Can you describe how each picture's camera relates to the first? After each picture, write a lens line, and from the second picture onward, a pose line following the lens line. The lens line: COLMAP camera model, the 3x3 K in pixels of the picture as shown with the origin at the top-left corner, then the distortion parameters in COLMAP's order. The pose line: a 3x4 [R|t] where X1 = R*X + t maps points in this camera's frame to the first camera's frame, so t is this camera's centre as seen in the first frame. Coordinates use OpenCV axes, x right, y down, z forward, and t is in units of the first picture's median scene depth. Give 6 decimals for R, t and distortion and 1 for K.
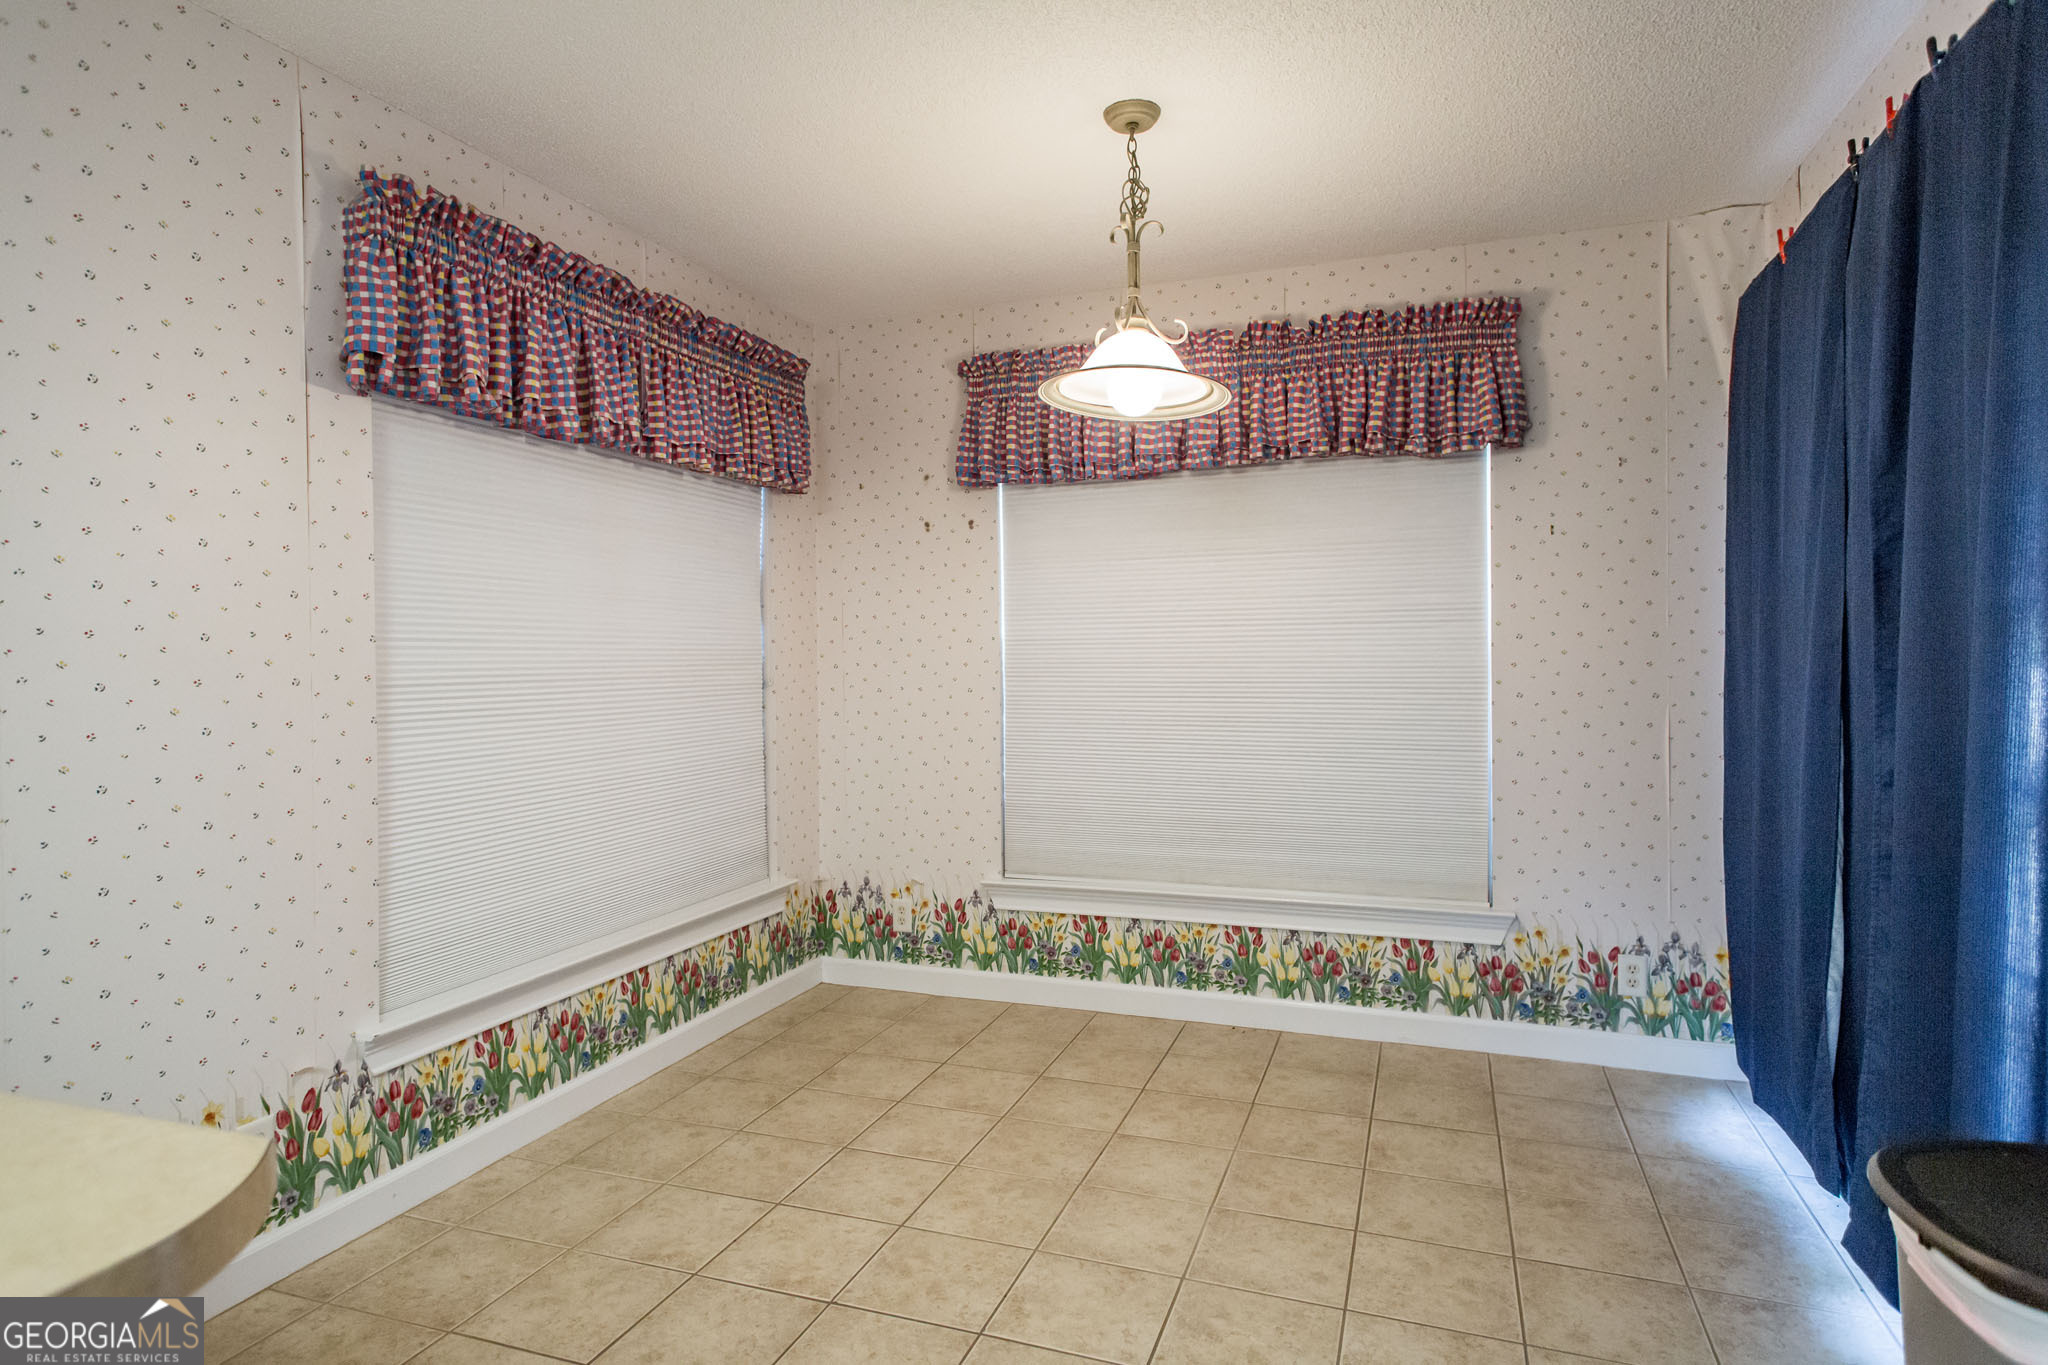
lens RADIAL K [[1146.9, 0, 1008.4], [0, 1146.9, 687.8], [0, 0, 1]] dist [0.020860, -0.002652]
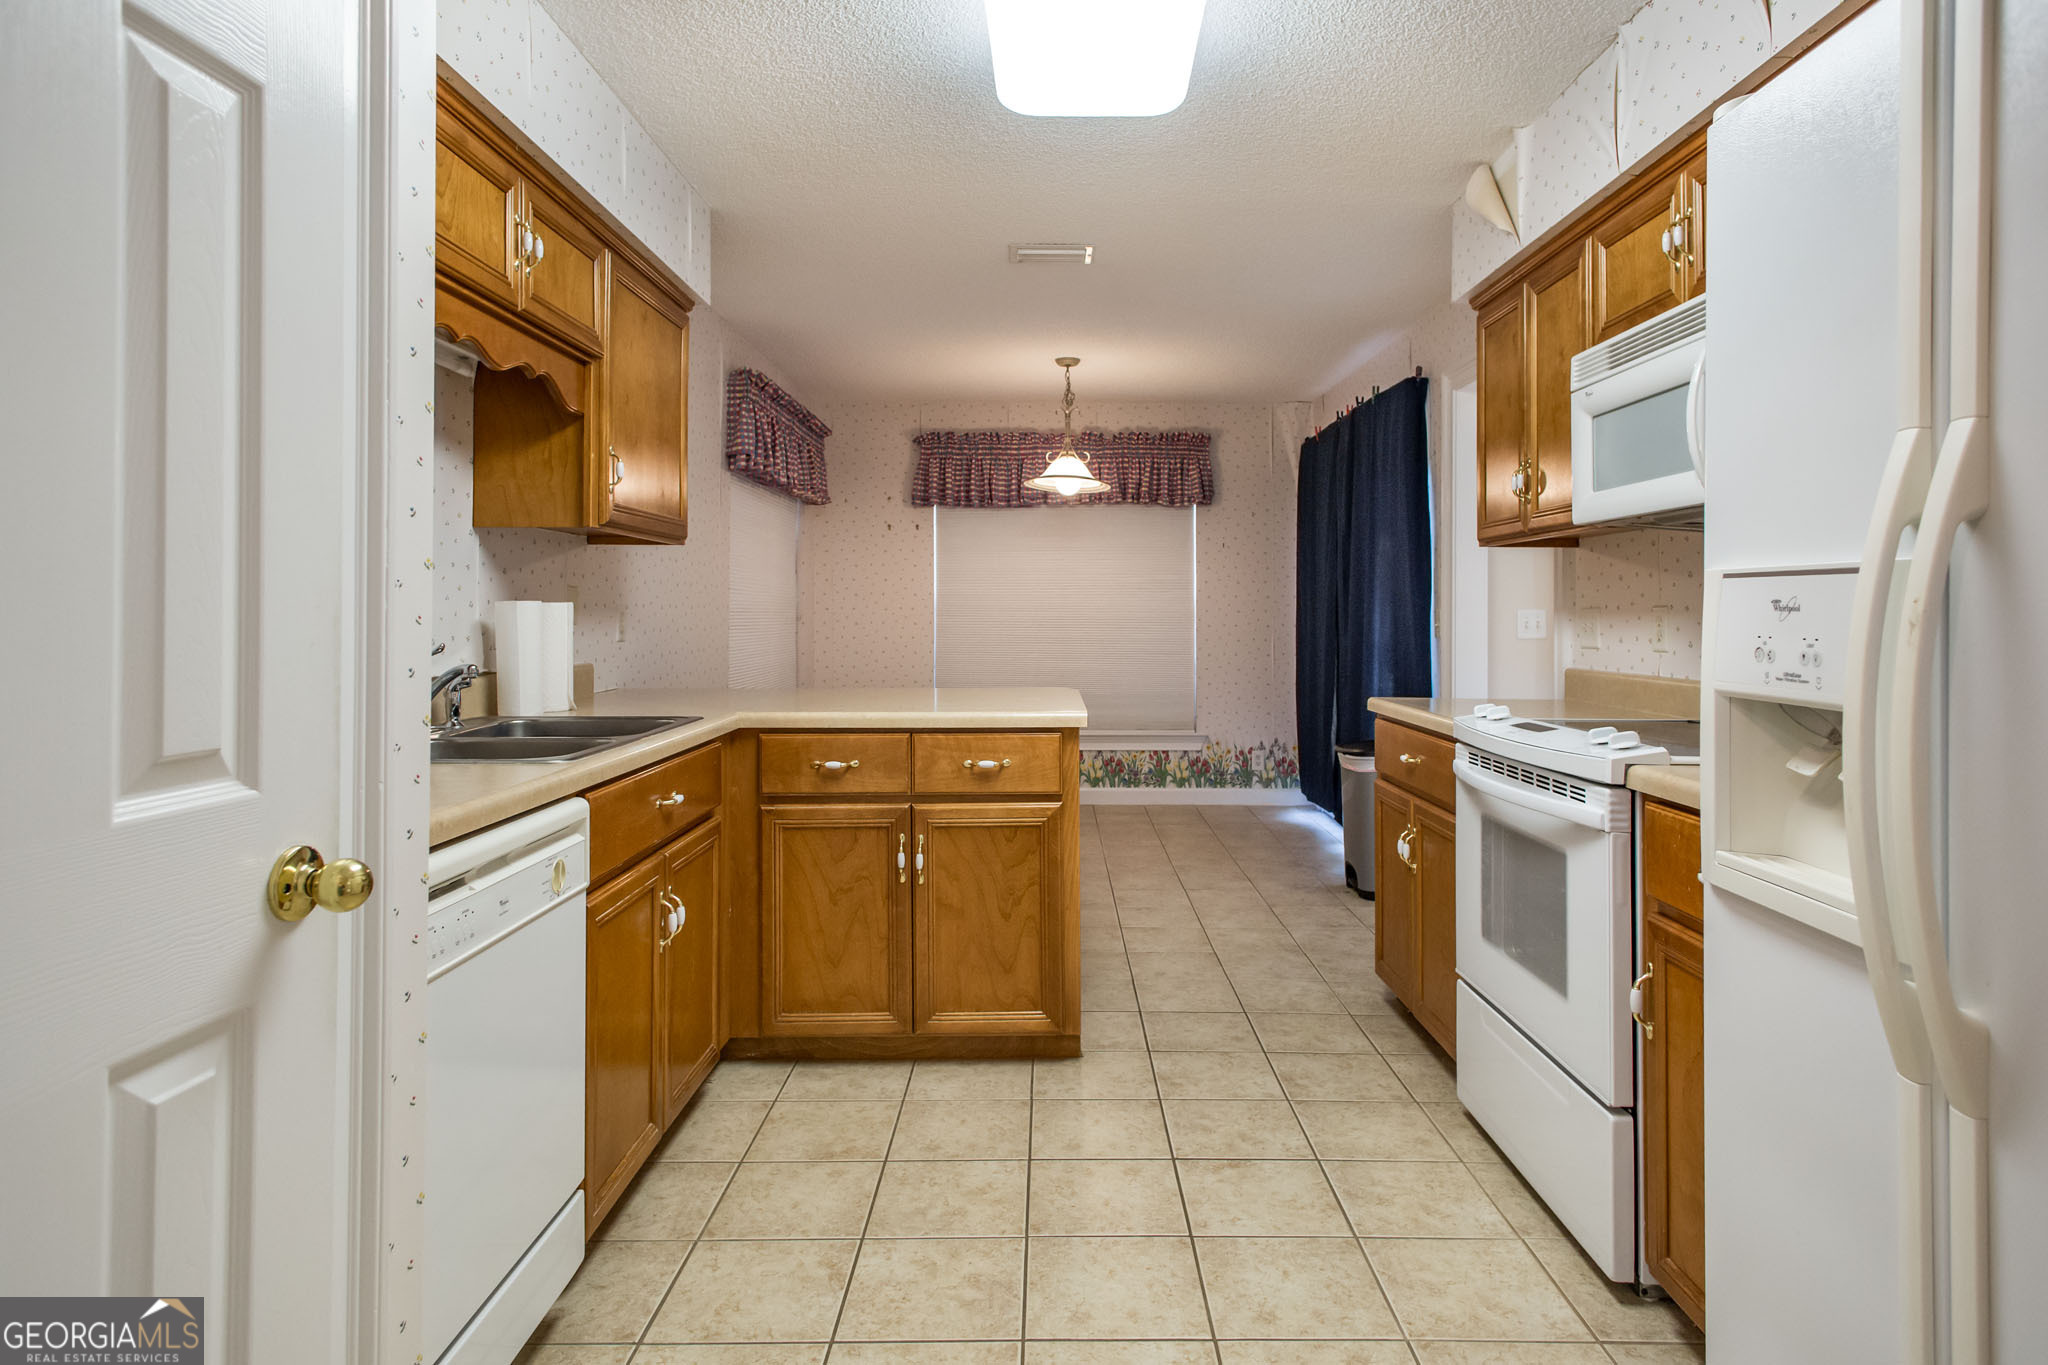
lens RADIAL K [[1146.9, 0, 1040.4], [0, 1146.9, 615.0], [0, 0, 1]] dist [0.020860, -0.002652]
pose [[0.940548, 0.009327, 0.339532, -0.525244], [-0.002496, 0.999786, -0.020549, 0.029478], [-0.339651, 0.018480, 0.940370, -0.804882]]
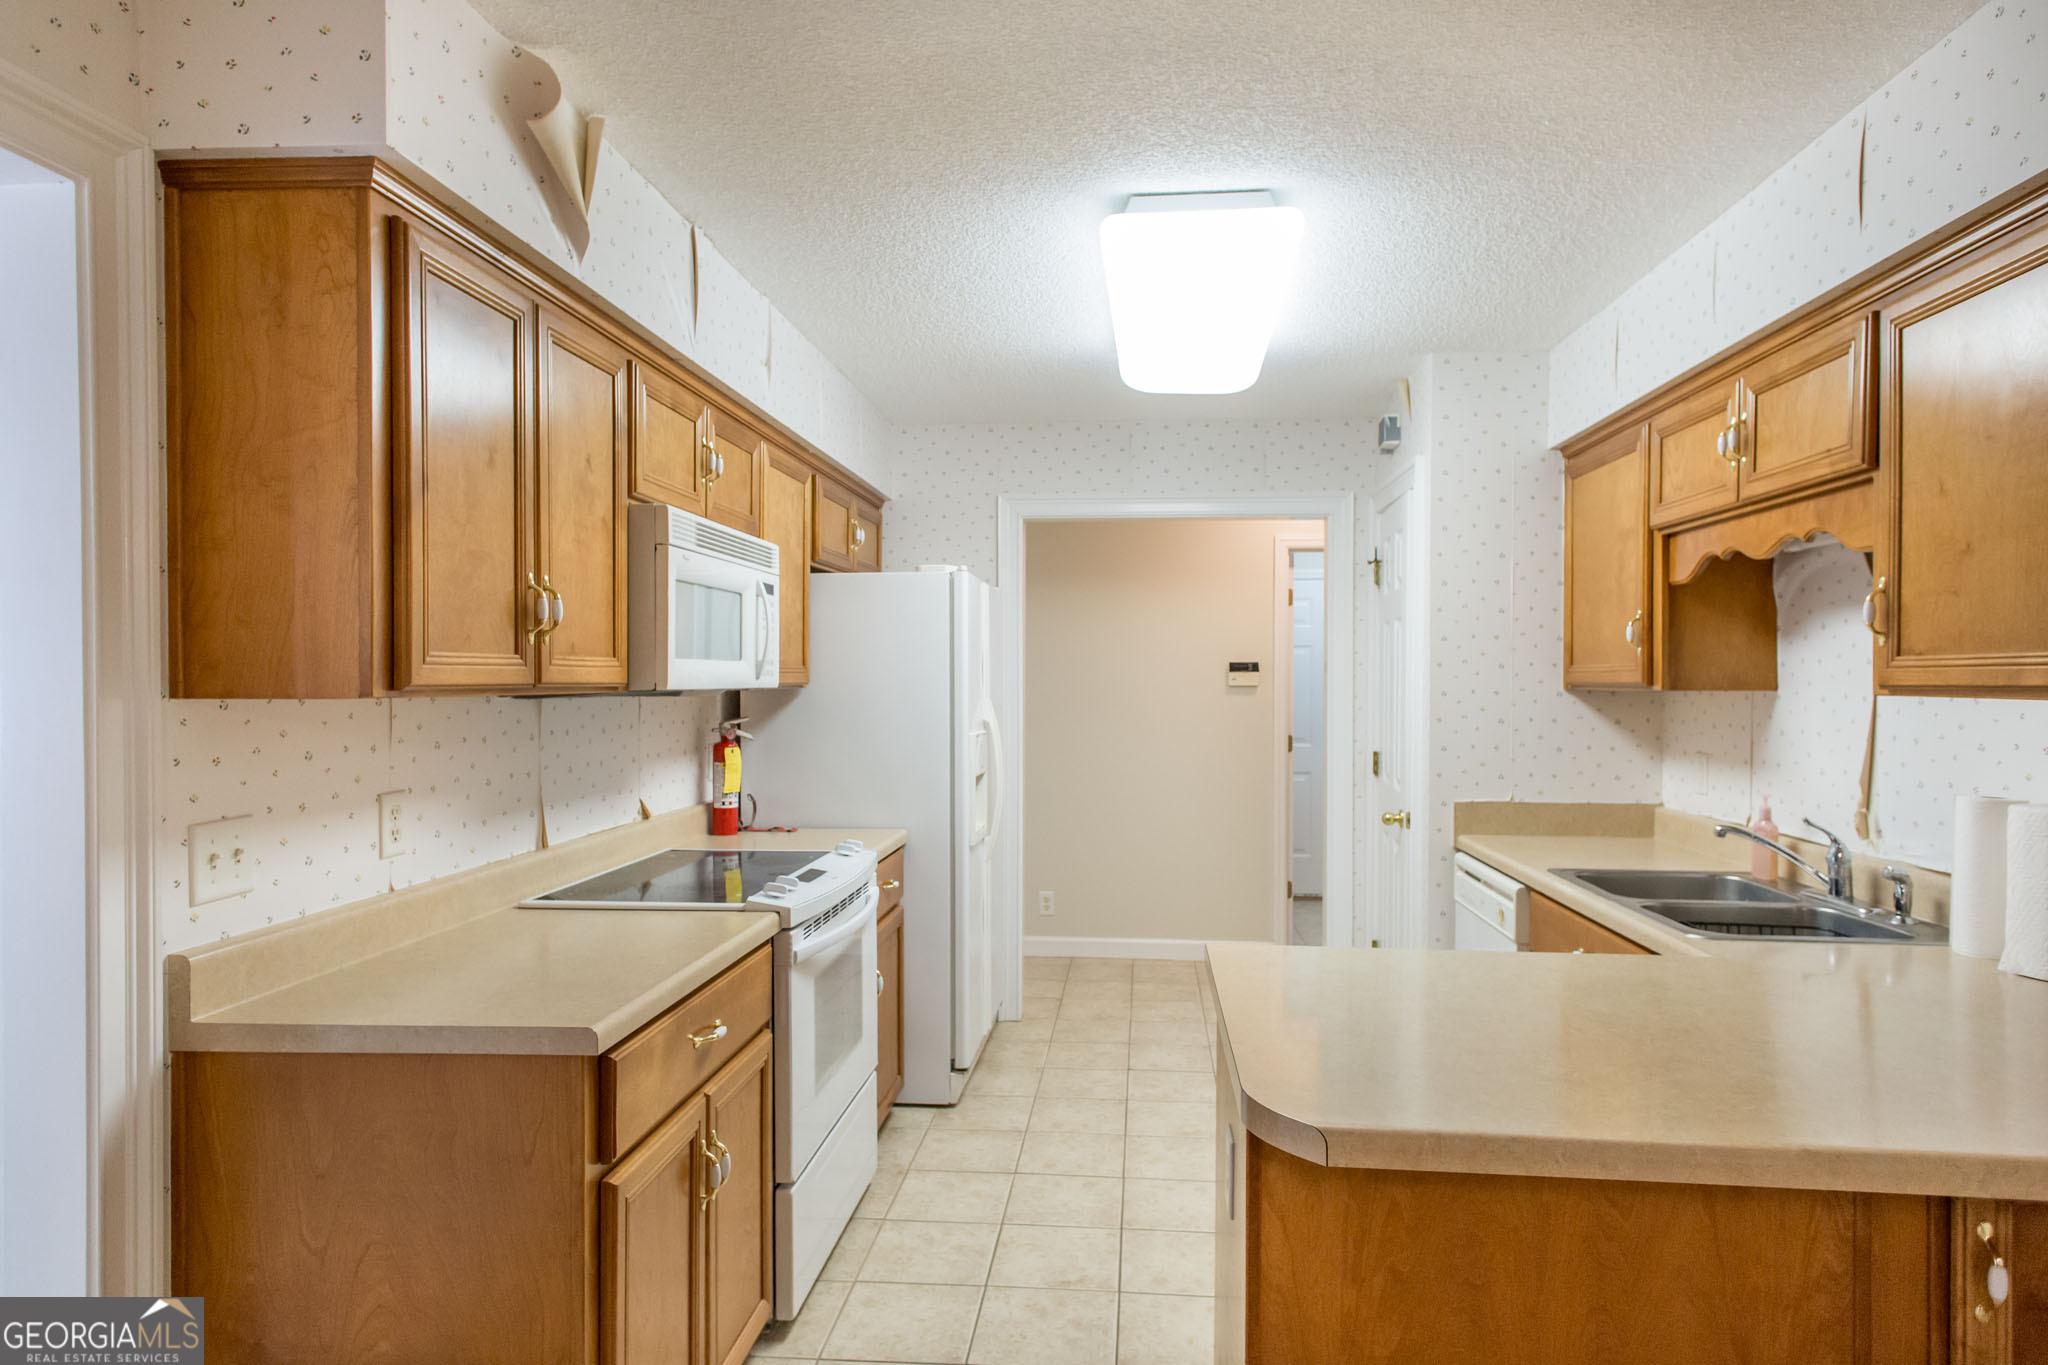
lens RADIAL K [[1146.9, 0, 1060.7], [0, 1146.9, 684.7], [0, 0, 1]] dist [0.020860, -0.002652]
pose [[-0.960304, 0.004865, -0.278913, 0.786923], [-0.001402, 0.999751, 0.022265, -0.191412], [0.278952, 0.021773, -0.960058, 2.324506]]
